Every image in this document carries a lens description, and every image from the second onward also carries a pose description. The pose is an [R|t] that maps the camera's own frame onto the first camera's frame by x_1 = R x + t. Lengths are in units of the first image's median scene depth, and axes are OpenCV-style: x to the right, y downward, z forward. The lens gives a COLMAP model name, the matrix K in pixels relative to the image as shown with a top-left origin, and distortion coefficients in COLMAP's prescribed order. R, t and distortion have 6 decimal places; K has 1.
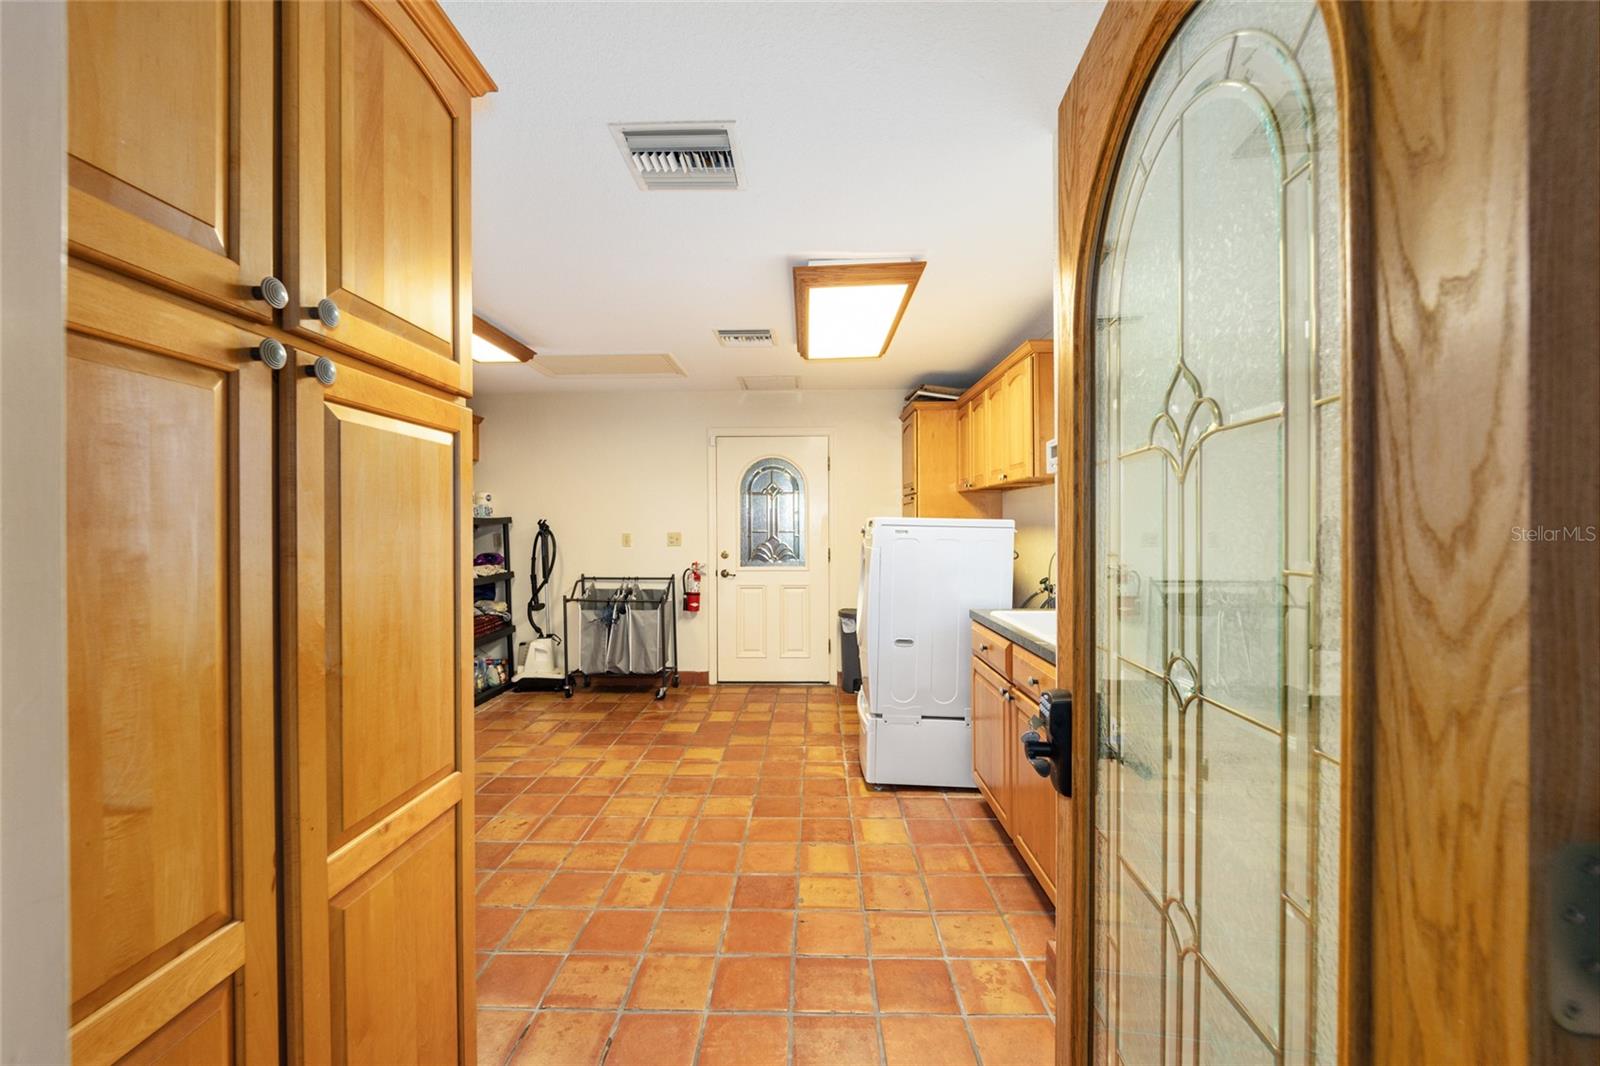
lens RADIAL K [[636.9, 0, 796.8], [0, 636.9, 532.9], [0, 0, 1]] dist [0.000005, -0.007553]
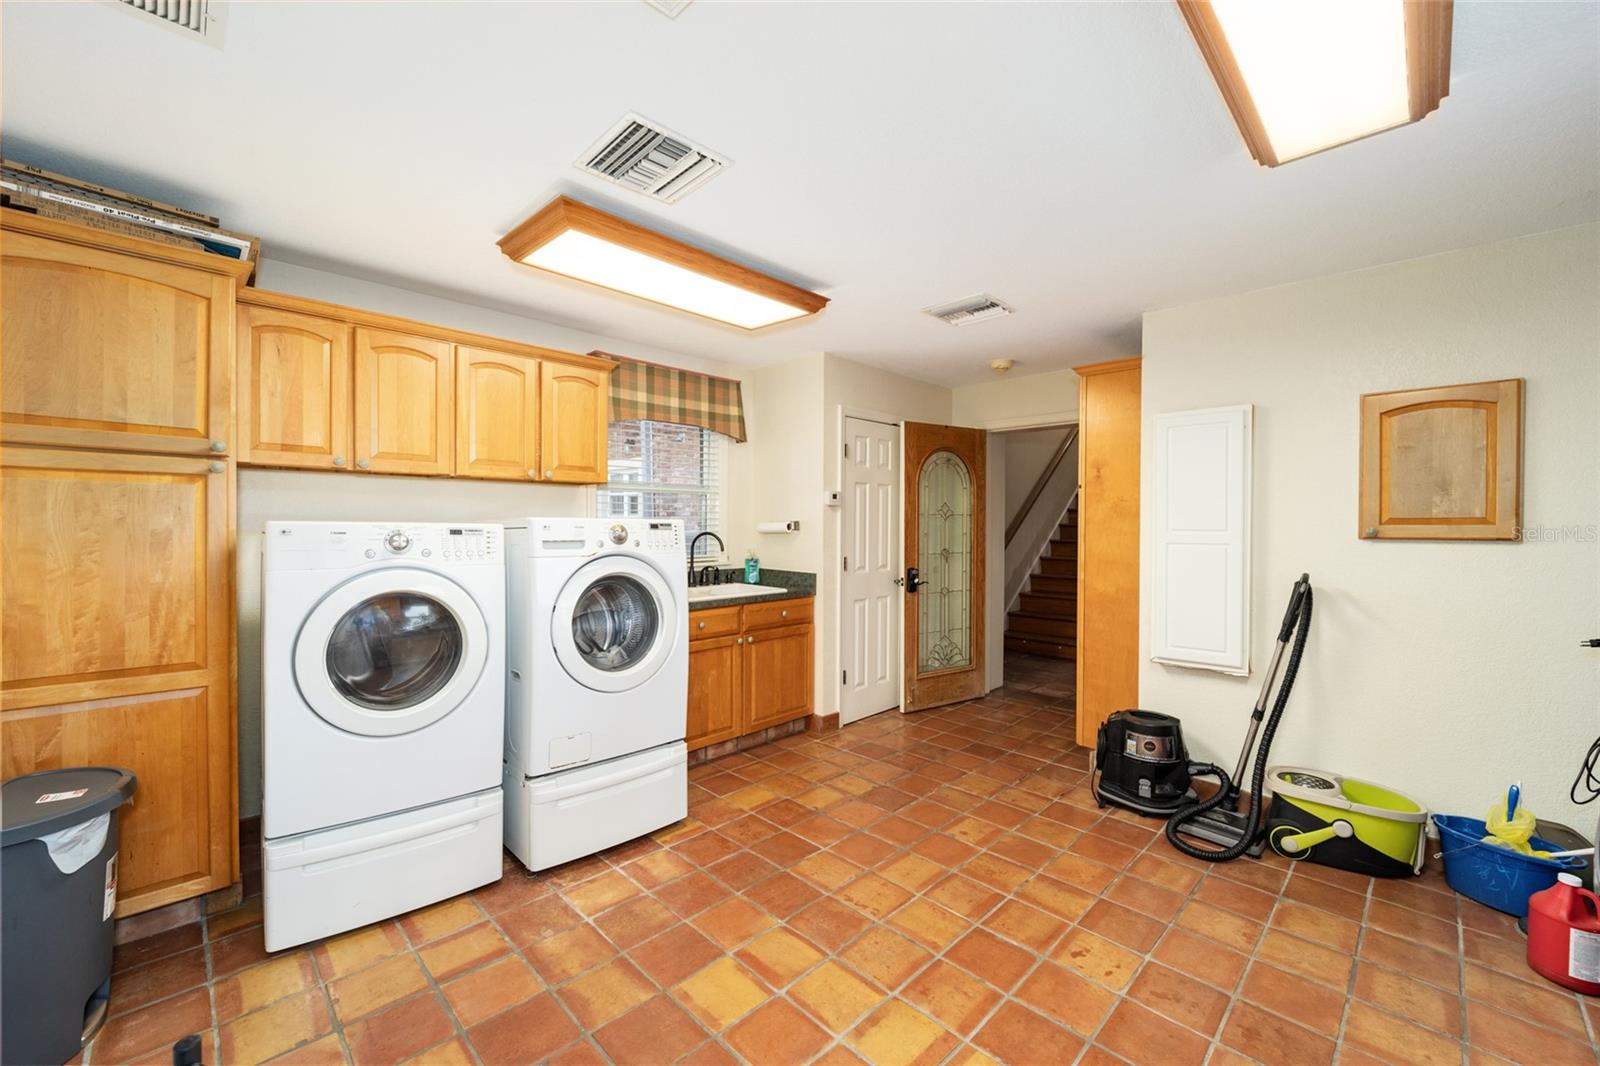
lens RADIAL K [[639.7, 0, 796.5], [0, 639.7, 529.0], [0, 0, 1]] dist [-0.004825, -0.000248]
pose [[-0.721267, -0.003262, 0.692649, -0.434983], [0.003727, 0.999956, 0.008591, -0.013341], [-0.692647, 0.008778, -0.721223, 1.079211]]
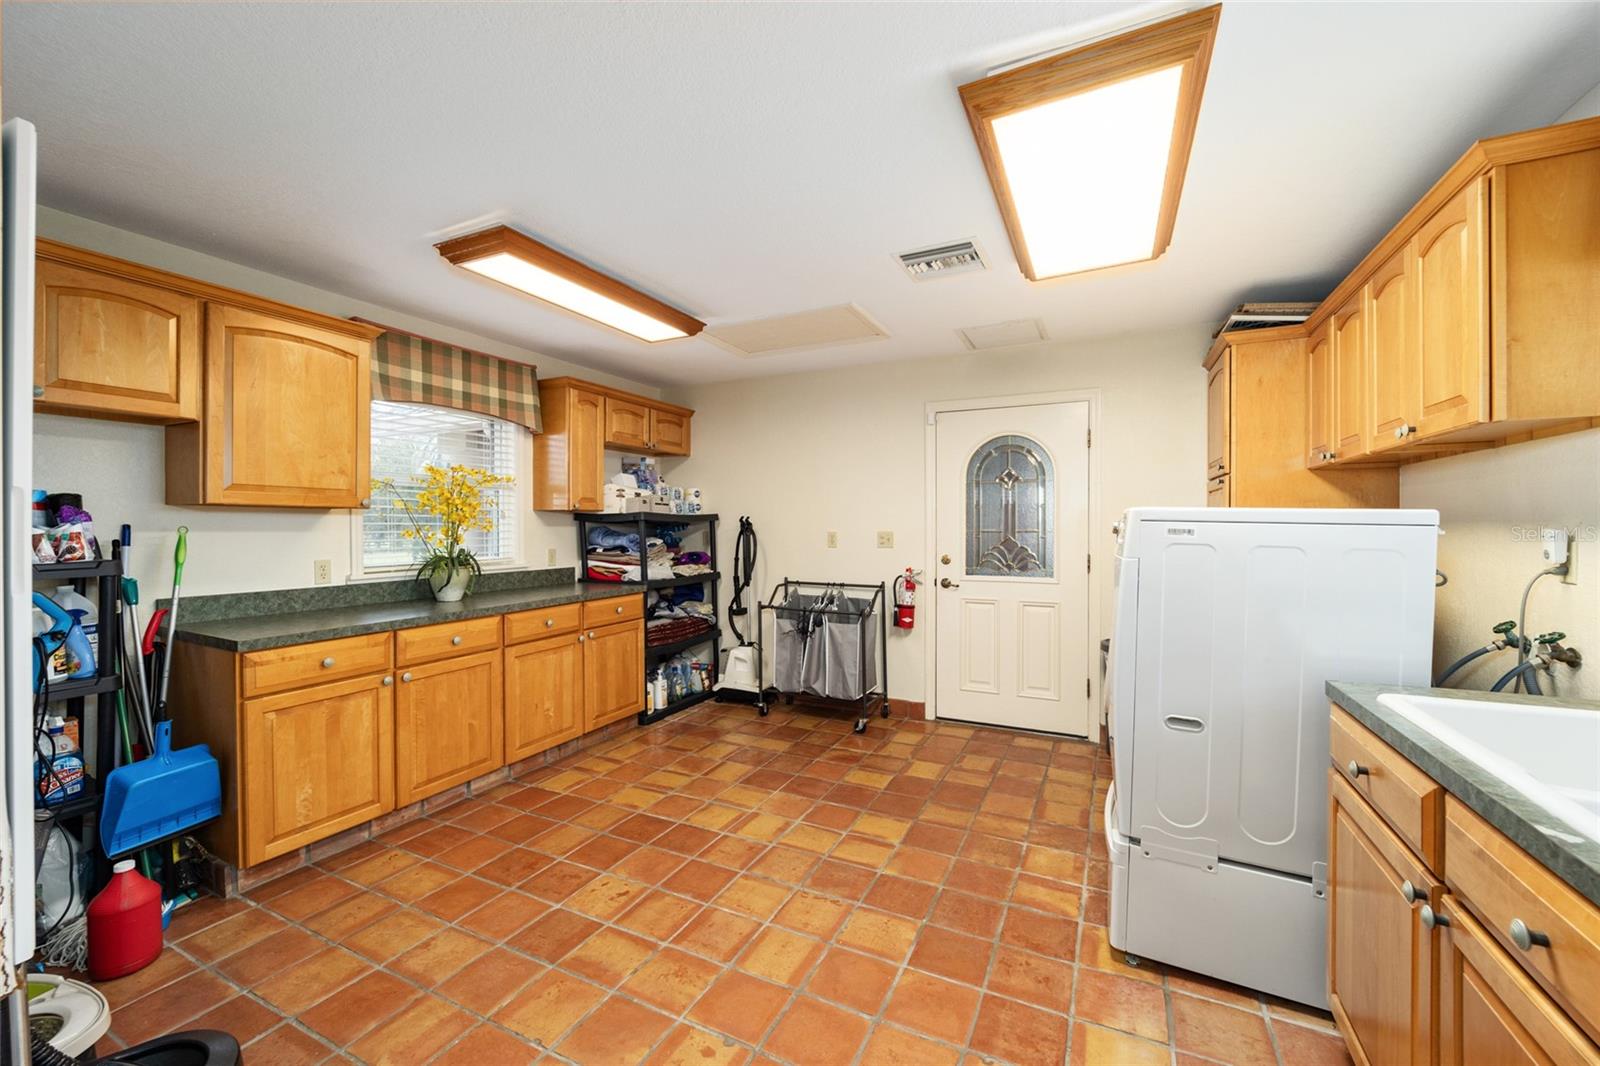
lens RADIAL K [[636.9, 0, 796.8], [0, 636.9, 532.9], [0, 0, 1]] dist [0.000005, -0.007553]
pose [[0.906415, 0.006425, -0.422340, 0.064082], [-0.006285, 0.999979, 0.001725, 0.000555], [0.422342, 0.001091, 0.906436, 0.229436]]
